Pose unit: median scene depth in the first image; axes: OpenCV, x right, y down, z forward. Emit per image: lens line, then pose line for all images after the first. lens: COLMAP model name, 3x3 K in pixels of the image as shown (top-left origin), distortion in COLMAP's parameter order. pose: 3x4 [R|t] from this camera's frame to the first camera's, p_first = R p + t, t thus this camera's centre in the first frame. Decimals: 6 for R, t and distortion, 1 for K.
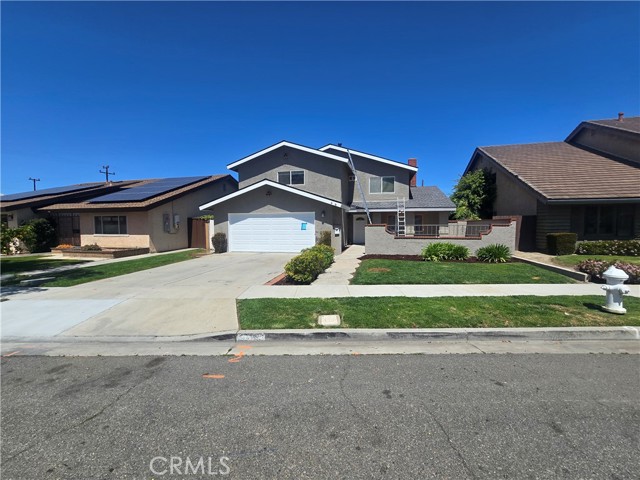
lens RADIAL K [[264.1, 0, 319.1], [0, 264.1, 240.4], [0, 0, 1]] dist [-0.006274, 0.002596]
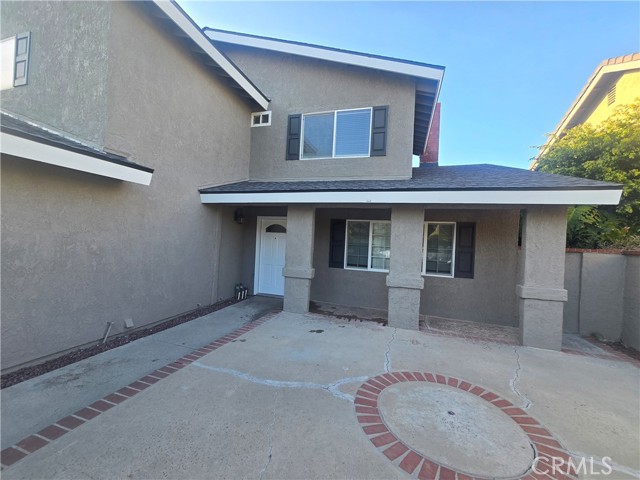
lens RADIAL K [[264.1, 0, 320.5], [0, 264.1, 238.1], [0, 0, 1]] dist [-0.006274, 0.002596]
pose [[0.995562, 0.055213, -0.076213, 0.289575], [-0.060662, 0.995621, -0.071130, -0.054786], [0.071952, 0.075437, 0.994551, 0.759773]]
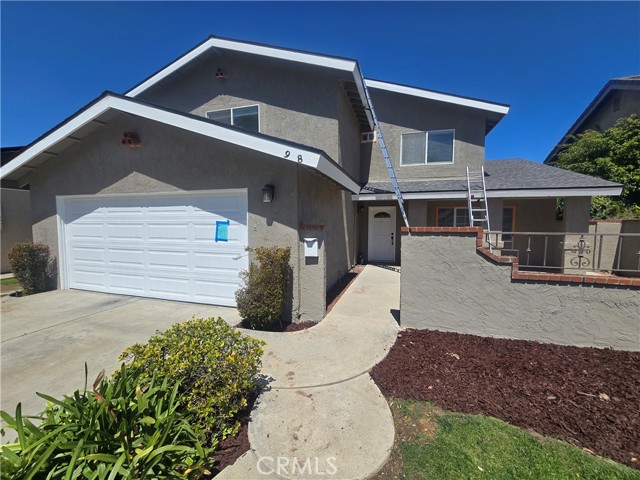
lens RADIAL K [[264.1, 0, 320.7], [0, 264.1, 239.7], [0, 0, 1]] dist [-0.006274, 0.002596]
pose [[0.997676, 0.014053, -0.066673, 0.081459], [-0.014052, 0.999901, 0.000489, -0.036691], [0.066673, 0.000449, 0.997775, 0.553690]]
